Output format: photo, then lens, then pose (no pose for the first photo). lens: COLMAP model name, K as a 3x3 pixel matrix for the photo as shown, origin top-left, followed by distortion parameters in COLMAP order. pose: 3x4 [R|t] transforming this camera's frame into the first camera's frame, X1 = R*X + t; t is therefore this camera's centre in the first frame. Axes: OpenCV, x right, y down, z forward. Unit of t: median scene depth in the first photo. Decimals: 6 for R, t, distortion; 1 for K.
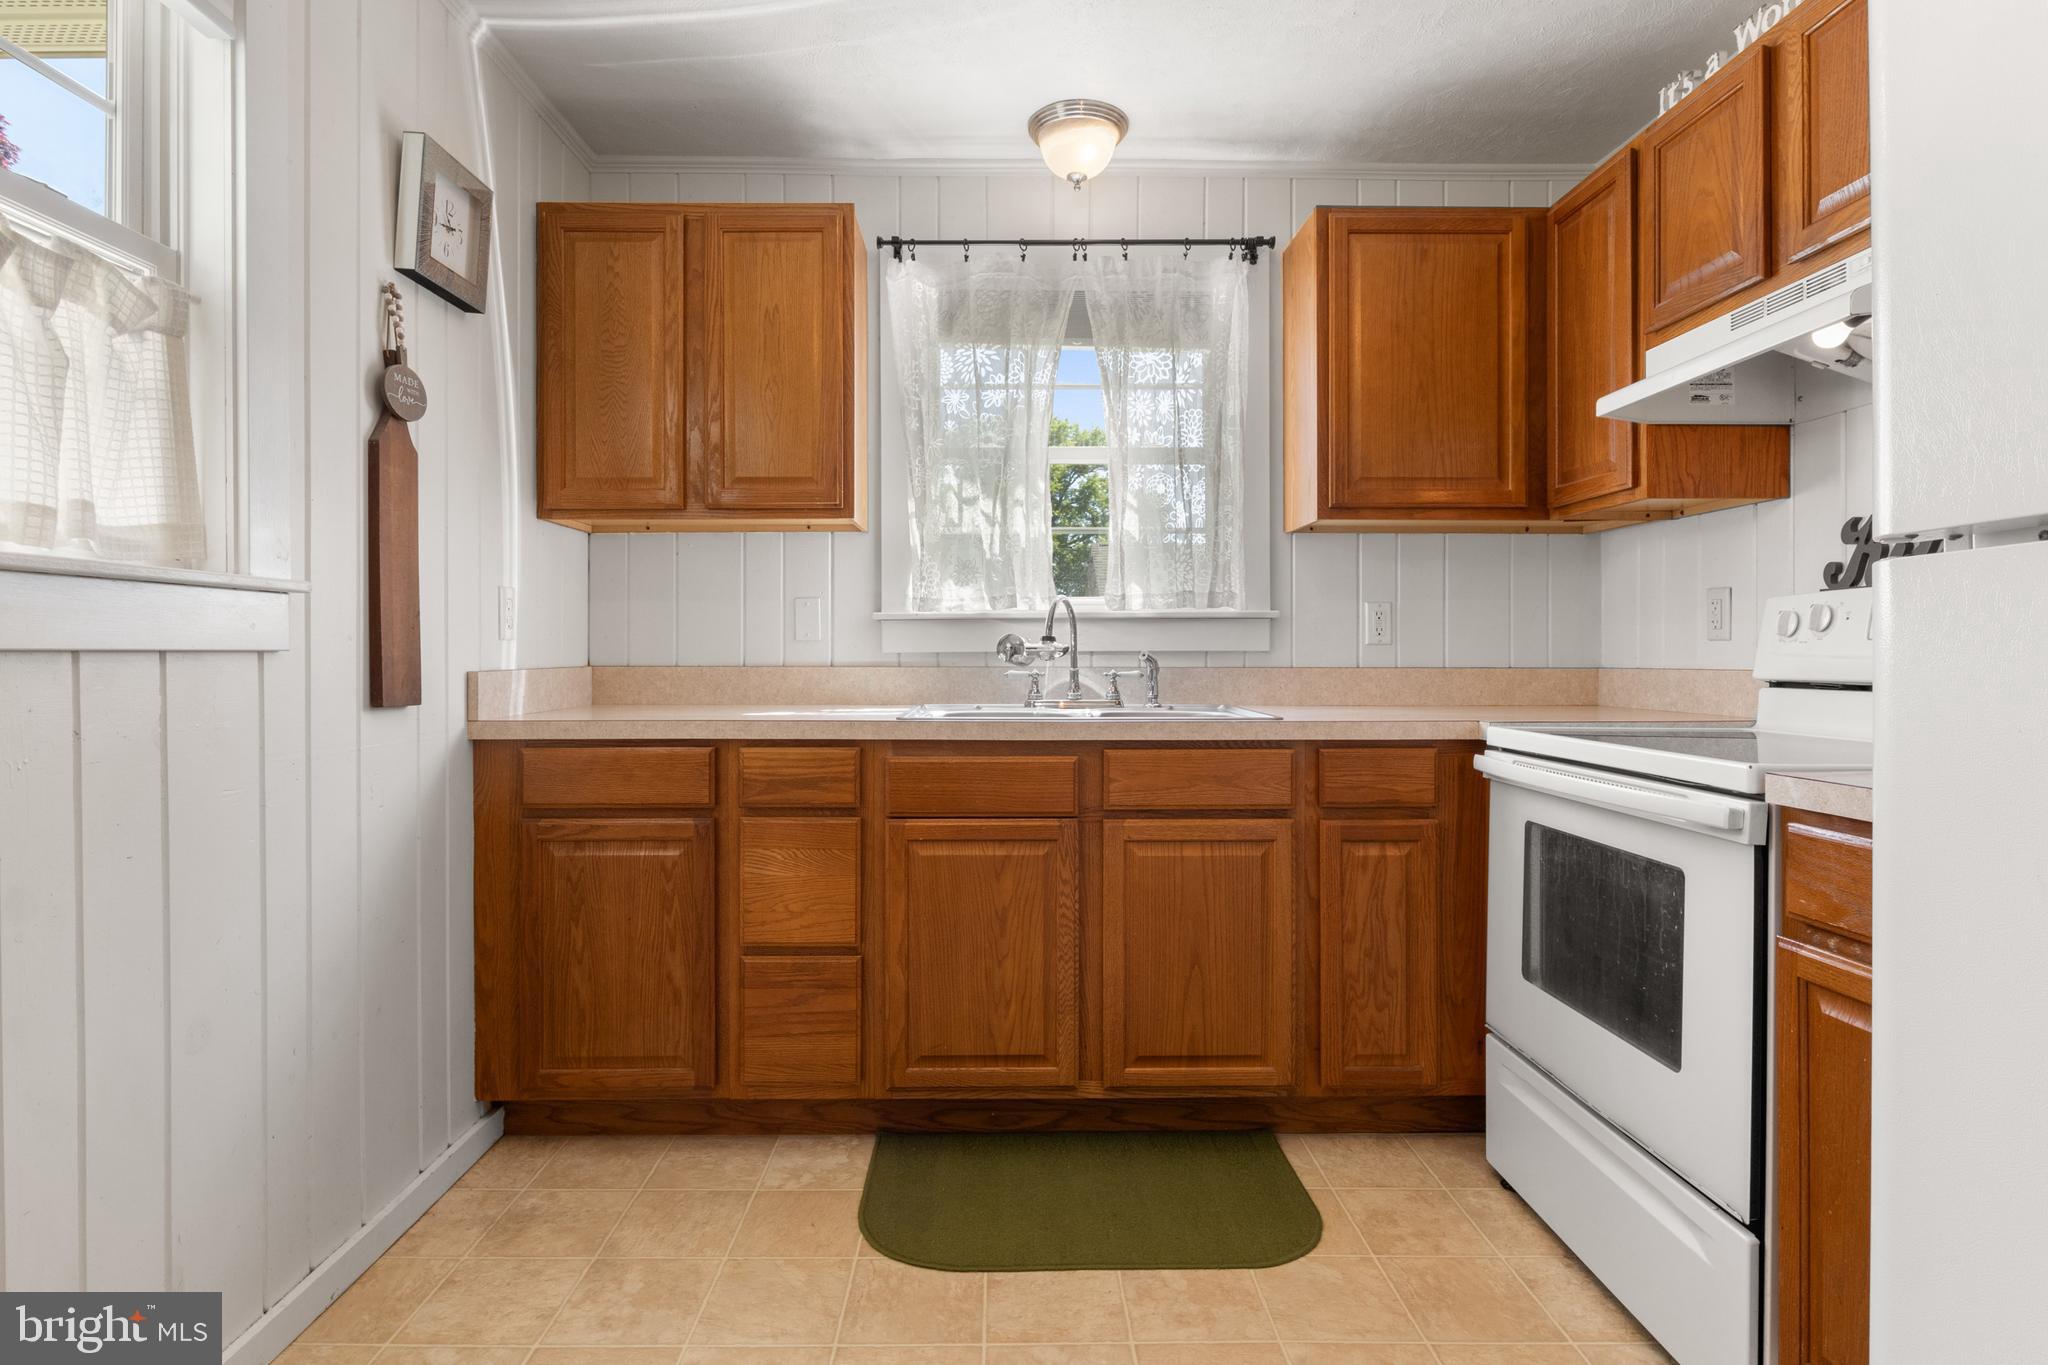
lens RADIAL K [[1040.0, 0, 1016.5], [0, 1040.0, 661.4], [0, 0, 1]] dist [-0.003671, 0.000093]
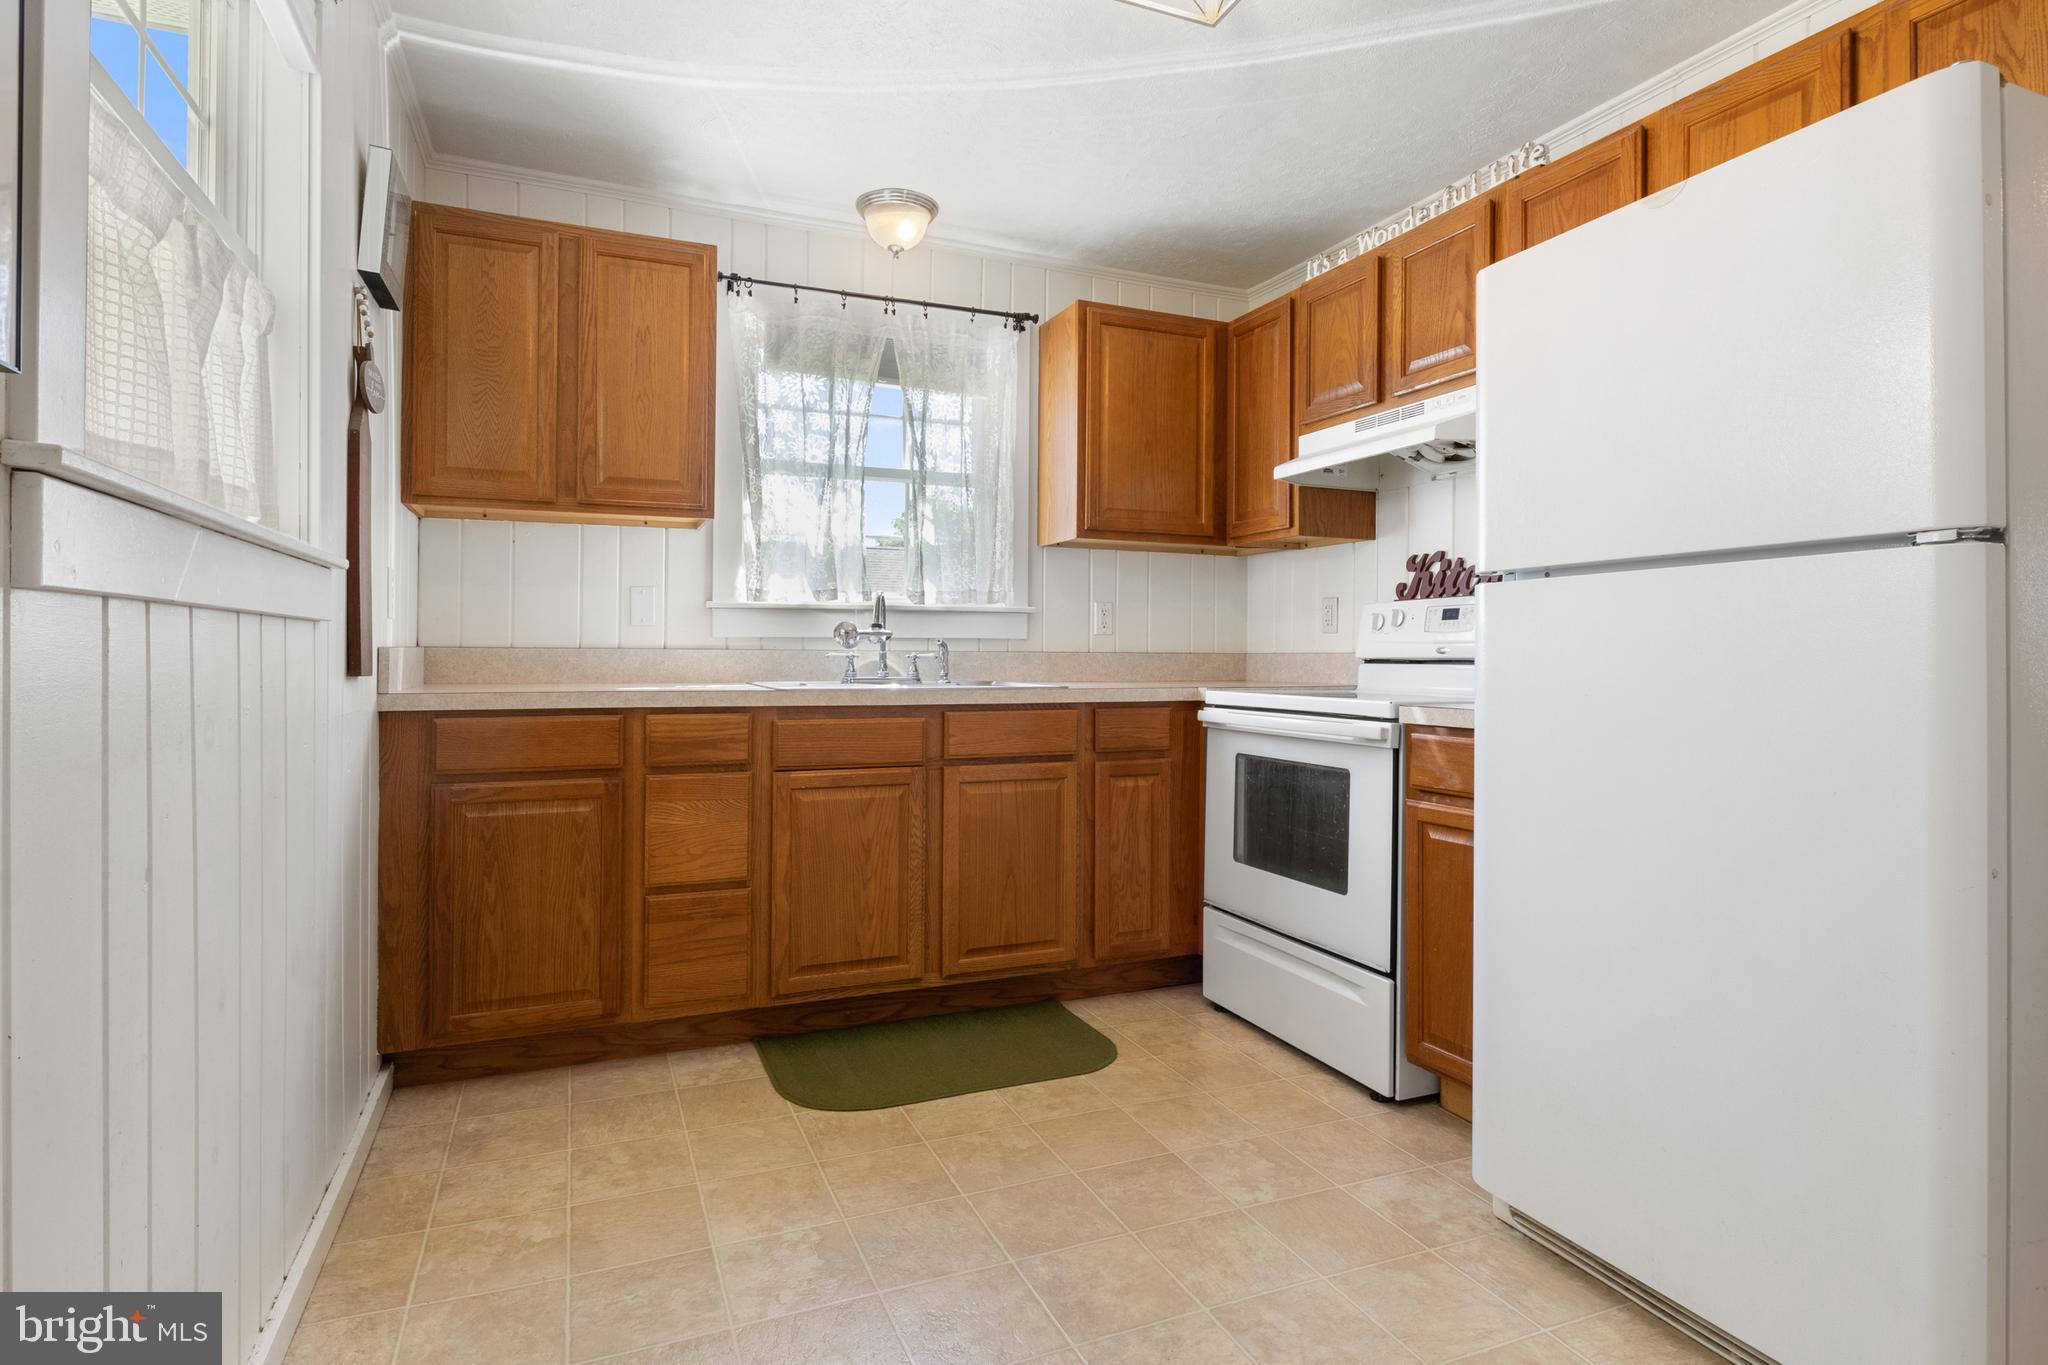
lens RADIAL K [[1040.0, 0, 1016.5], [0, 1040.0, 661.4], [0, 0, 1]] dist [-0.003671, 0.000093]
pose [[0.927227, 0.001980, 0.374494, -0.311207], [-0.002399, 0.999997, 0.000652, 0.021420], [-0.374491, -0.001503, 0.927229, -0.217537]]
